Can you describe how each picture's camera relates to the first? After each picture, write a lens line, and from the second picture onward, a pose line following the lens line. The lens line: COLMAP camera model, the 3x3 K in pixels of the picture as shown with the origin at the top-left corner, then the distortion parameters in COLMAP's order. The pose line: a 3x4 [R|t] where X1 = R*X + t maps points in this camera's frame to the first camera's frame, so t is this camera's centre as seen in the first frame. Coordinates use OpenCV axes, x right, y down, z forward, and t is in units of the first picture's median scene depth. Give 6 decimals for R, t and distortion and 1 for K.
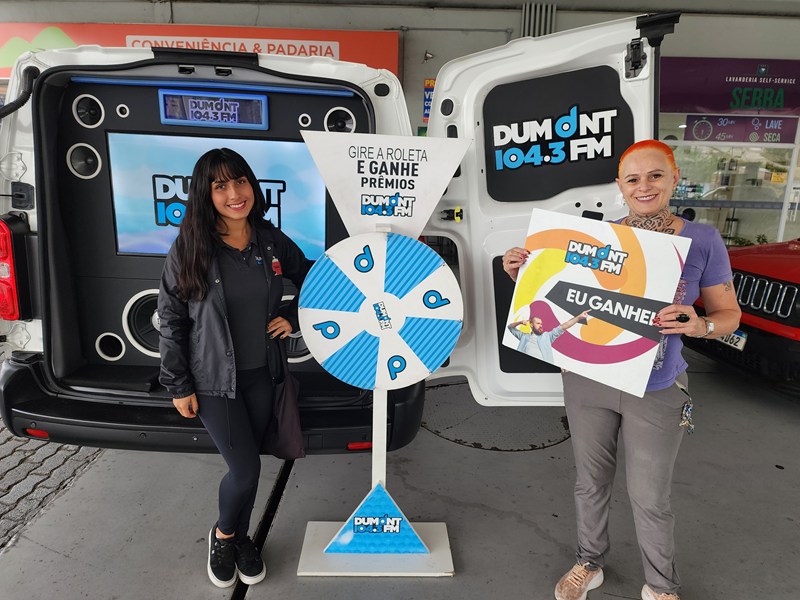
lens RADIAL K [[554.6, 0, 415.6], [0, 554.6, 299.5], [0, 0, 1]] dist [0.084484, -0.077434]
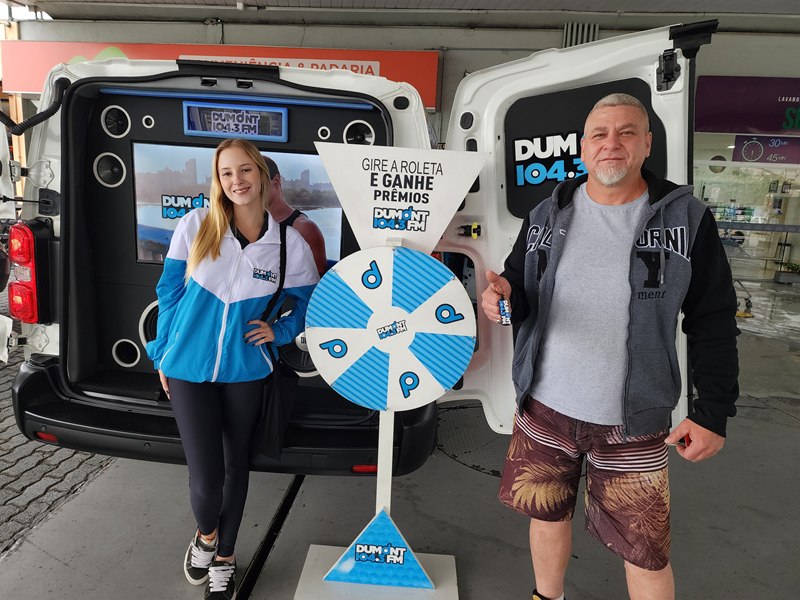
lens RADIAL K [[554.6, 0, 405.7], [0, 554.6, 291.0], [0, 0, 1]] dist [0.084484, -0.077434]
pose [[0.996350, 0.033893, -0.078340, 0.037521], [-0.037149, 0.998489, -0.040487, -0.005623], [0.076850, 0.043250, 0.996104, 0.041986]]
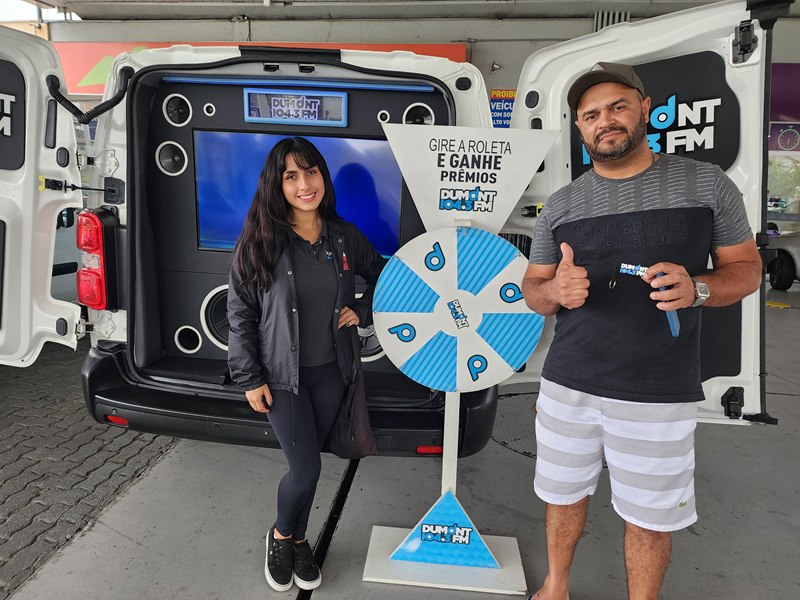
lens RADIAL K [[554.6, 0, 414.0], [0, 554.6, 295.8], [0, 0, 1]] dist [0.084484, -0.077434]
pose [[0.994351, 0.025594, -0.103014, -0.037286], [-0.028464, 0.999244, -0.026490, 0.024649], [0.102258, 0.029273, 0.994327, 0.033365]]
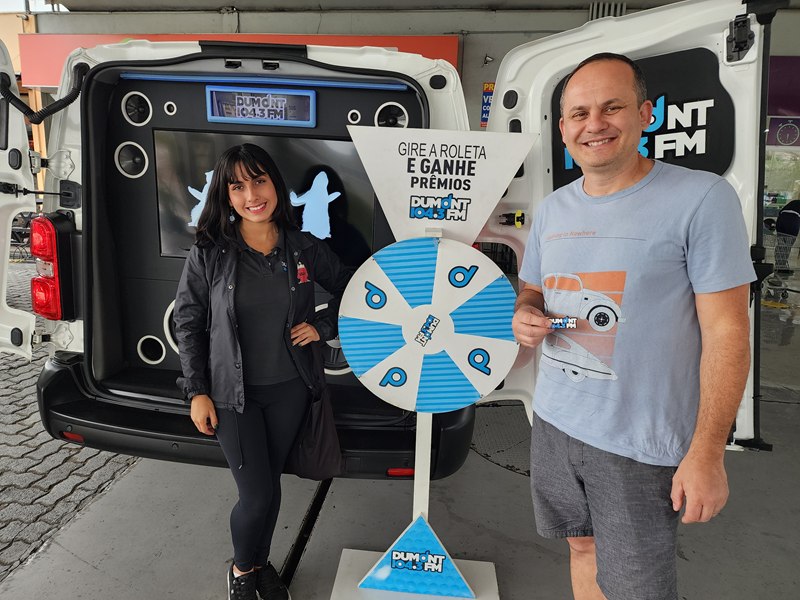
lens RADIAL K [[554.6, 0, 403.3], [0, 554.6, 294.5], [0, 0, 1]] dist [0.084484, -0.077434]
pose [[0.993332, 0.030590, -0.111161, -0.003933], [-0.032564, 0.999342, -0.015986, -0.012781], [0.110599, 0.019499, 0.993674, 0.100139]]
